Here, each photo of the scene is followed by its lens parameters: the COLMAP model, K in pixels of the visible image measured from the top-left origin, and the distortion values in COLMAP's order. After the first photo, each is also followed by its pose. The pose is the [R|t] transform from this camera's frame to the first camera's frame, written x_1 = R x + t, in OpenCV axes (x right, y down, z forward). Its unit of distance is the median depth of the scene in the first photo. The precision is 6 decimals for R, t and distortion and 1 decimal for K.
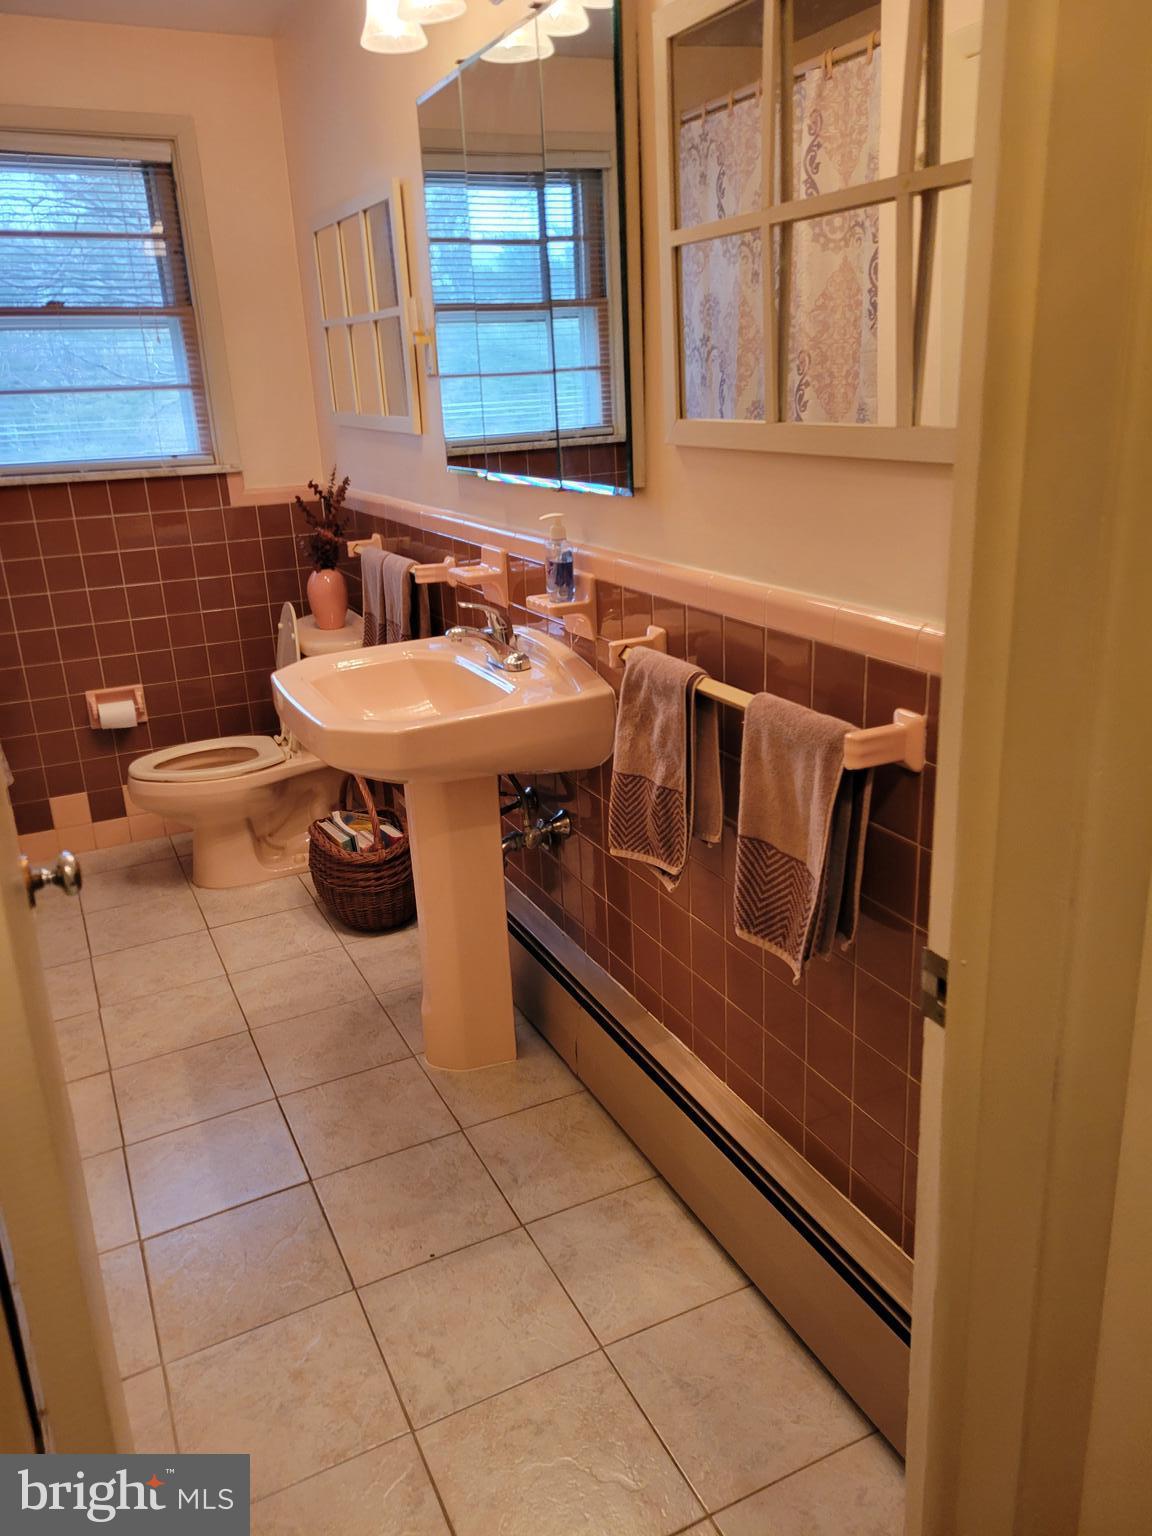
lens RADIAL K [[1139.3, 0, 571.1], [0, 1139.3, 766.3], [0, 0, 1]] dist [0.074747, -0.032048]
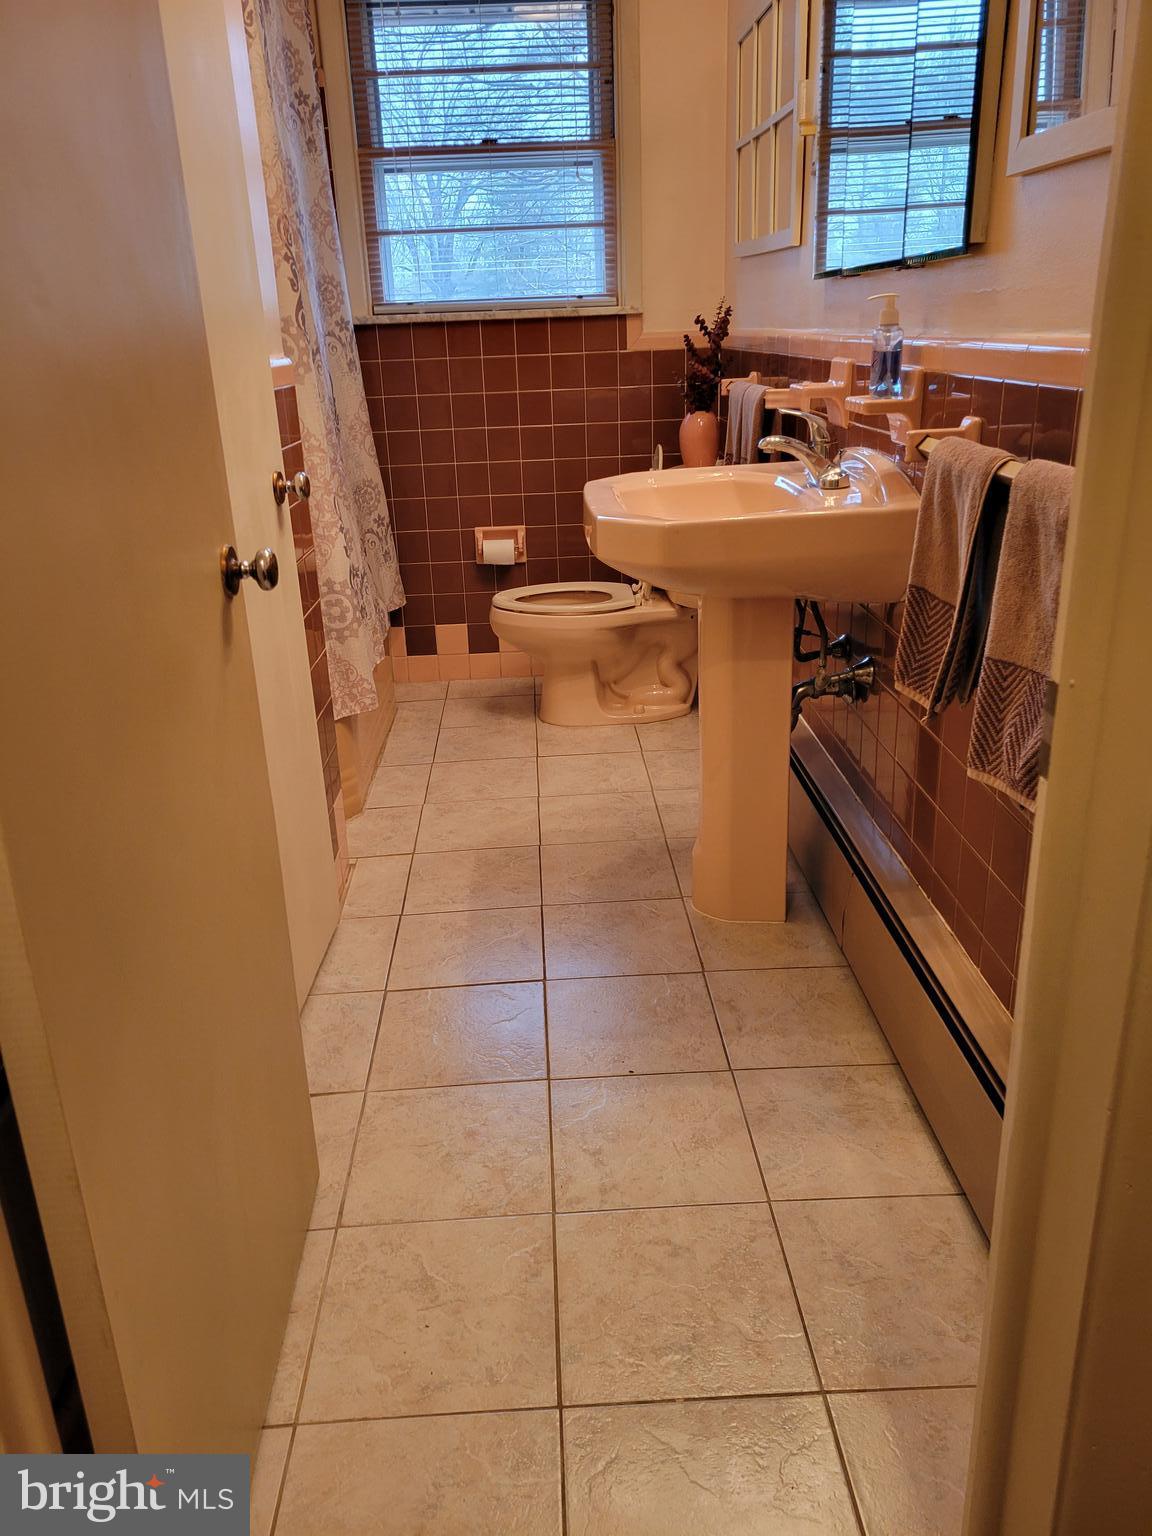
lens RADIAL K [[1139.3, 0, 571.1], [0, 1139.3, 766.3], [0, 0, 1]] dist [0.074747, -0.032048]
pose [[0.913981, 0.150123, -0.376963, 0.105459], [-0.128582, 0.988317, 0.081832, 0.064336], [0.384844, -0.026322, 0.922606, 0.064385]]
